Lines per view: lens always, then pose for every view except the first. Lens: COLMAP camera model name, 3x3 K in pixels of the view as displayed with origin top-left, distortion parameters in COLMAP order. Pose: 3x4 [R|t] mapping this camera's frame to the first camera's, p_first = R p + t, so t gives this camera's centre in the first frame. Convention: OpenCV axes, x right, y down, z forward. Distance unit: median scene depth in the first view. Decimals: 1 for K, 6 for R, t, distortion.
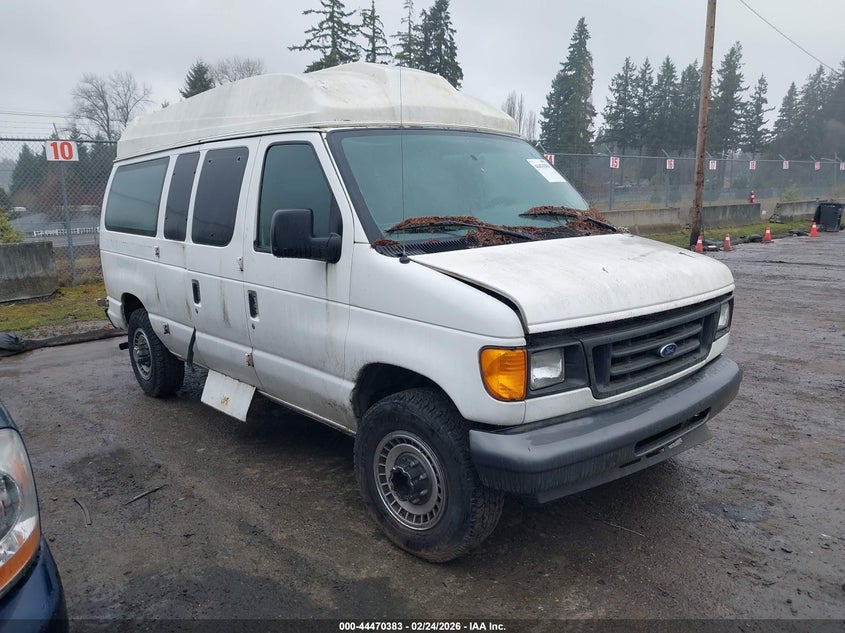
lens RADIAL K [[678.7, 0, 422.5], [0, 678.7, 316.5], [0, 0, 1]] dist [-0.070377, 0.000907]
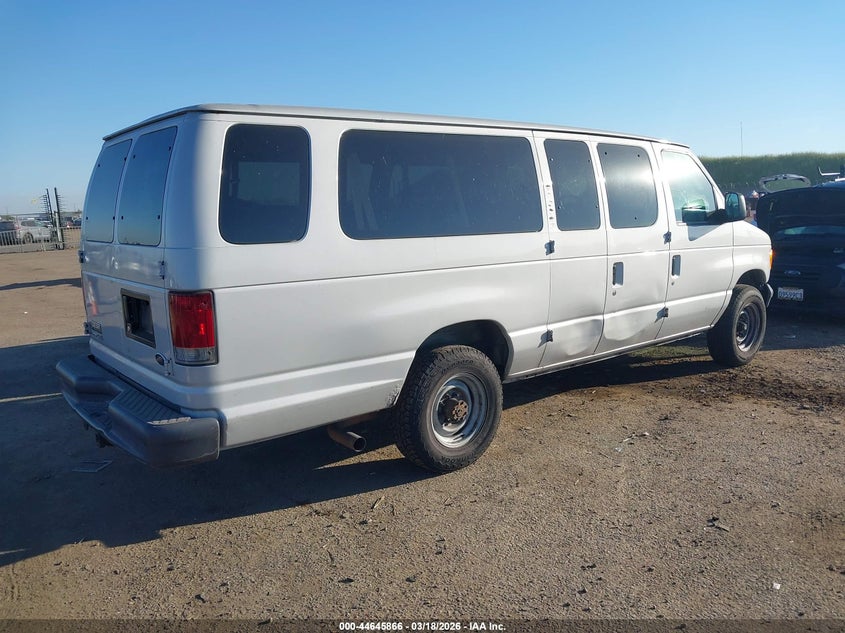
lens RADIAL K [[678.7, 0, 422.5], [0, 678.7, 316.5], [0, 0, 1]] dist [-0.070377, 0.000907]
pose [[0.053300, -0.138627, 0.988909, -1.405233], [0.204889, 0.970765, 0.125041, -0.166062], [-0.977333, 0.195952, 0.080145, 1.212872]]
